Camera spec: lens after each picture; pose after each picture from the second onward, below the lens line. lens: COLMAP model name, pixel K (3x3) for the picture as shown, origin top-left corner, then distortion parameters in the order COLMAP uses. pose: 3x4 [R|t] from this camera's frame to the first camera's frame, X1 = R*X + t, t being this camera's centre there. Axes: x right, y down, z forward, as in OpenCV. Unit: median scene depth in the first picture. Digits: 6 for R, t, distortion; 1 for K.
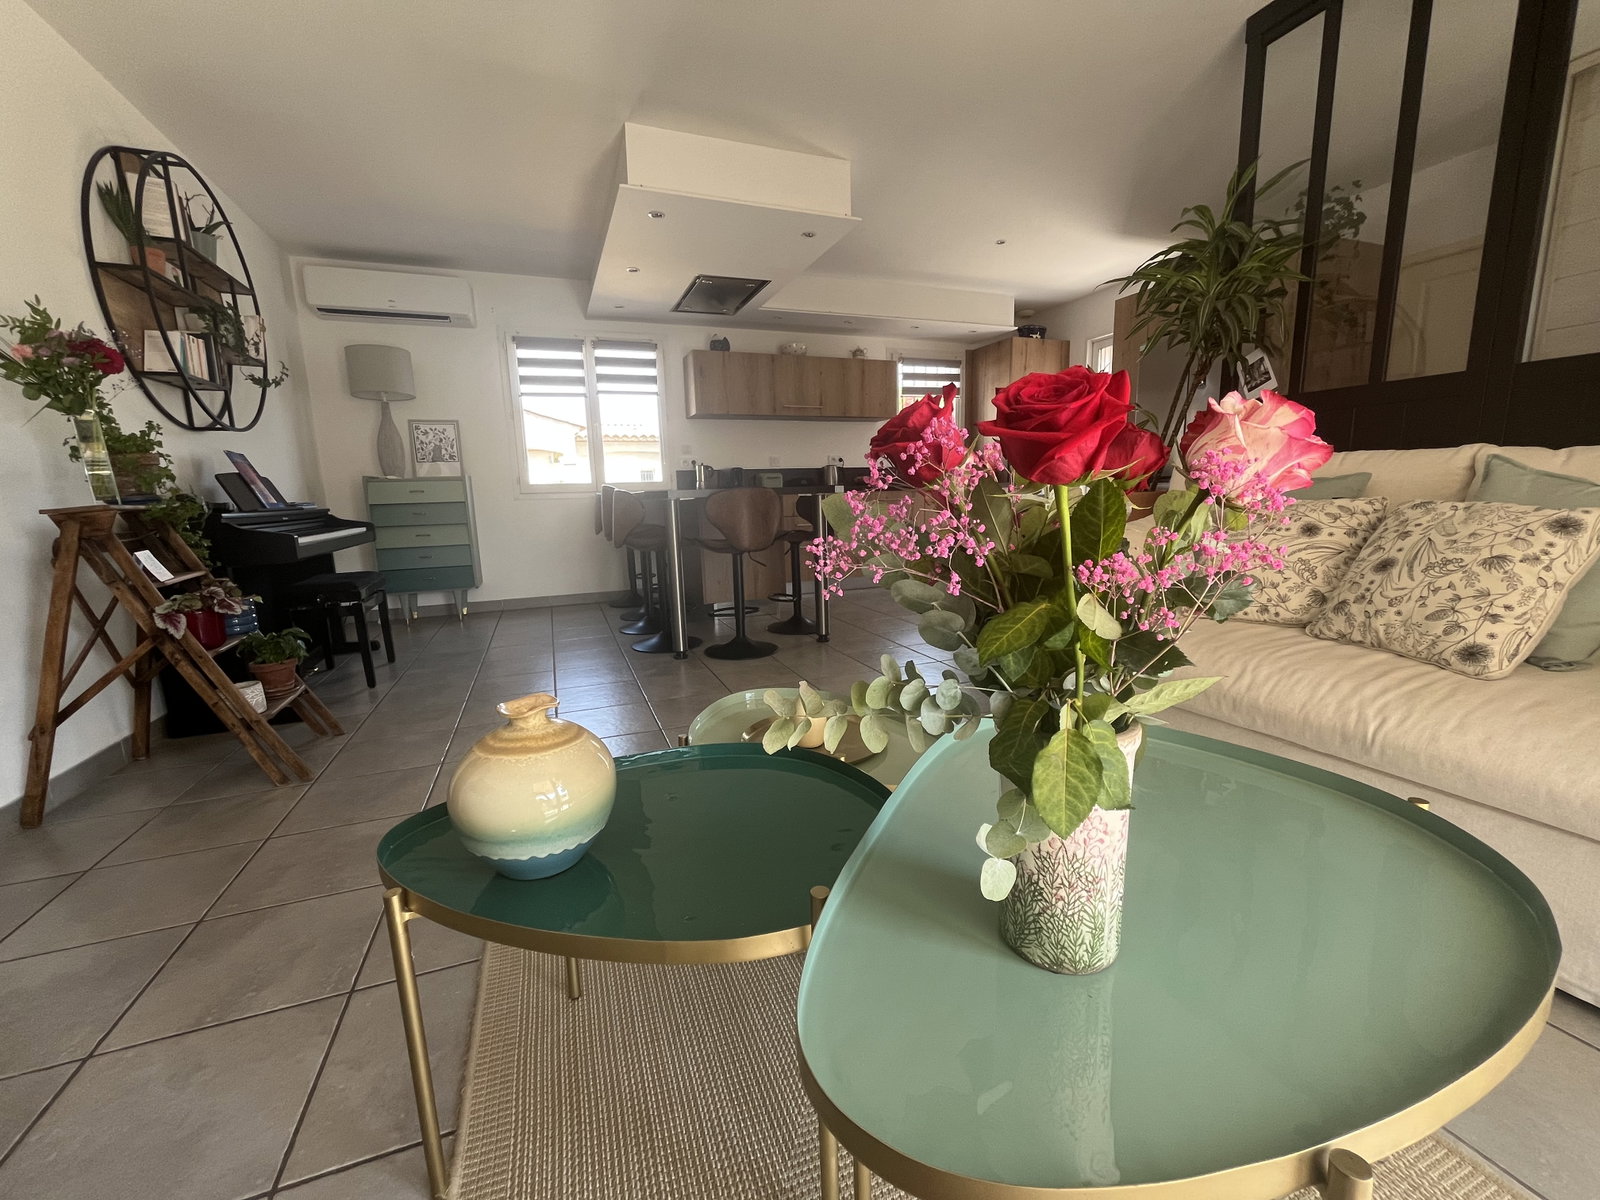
lens RADIAL K [[641.1, 0, 798.9], [0, 641.1, 601.4], [0, 0, 1]] dist [-0.000076, -0.000067]
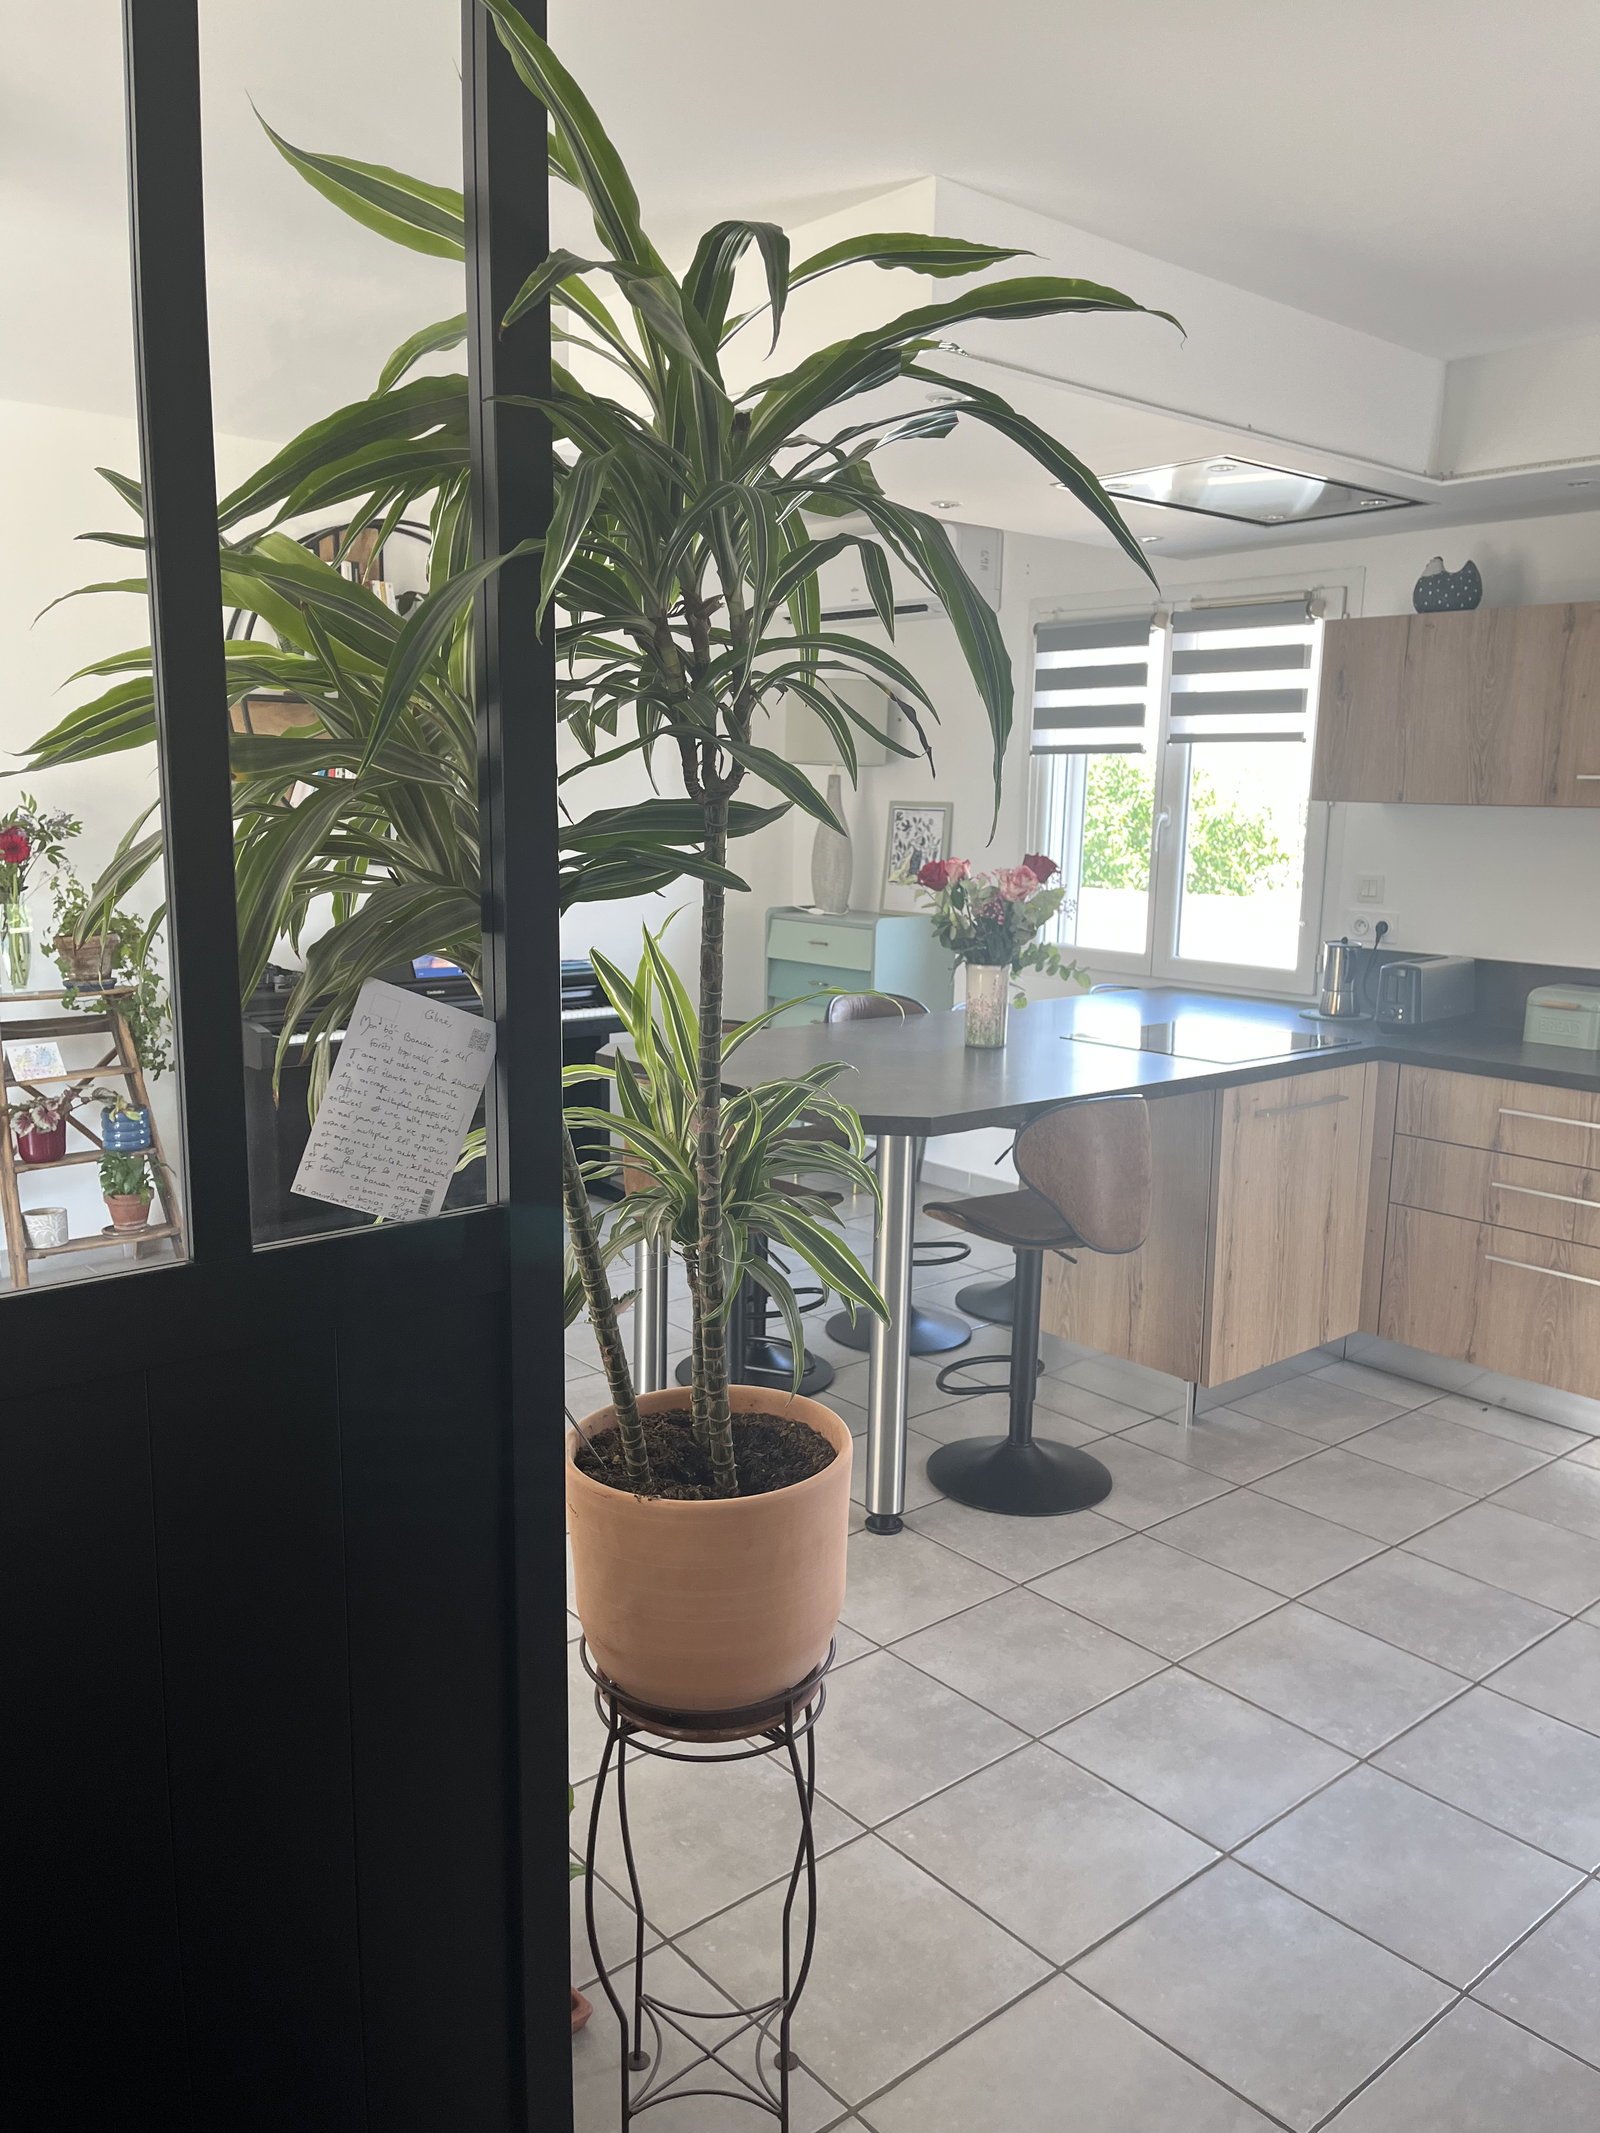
lens RADIAL K [[1606.5, 0, 798.2], [0, 1606.5, 1067.0], [0, 0, 1]] dist [0.000104, -0.001800]
pose [[0.326378, 0.197150, -0.924451, 0.587759], [-0.186082, 0.972270, 0.141652, -0.223058], [0.926742, 0.125792, 0.354013, 0.442757]]
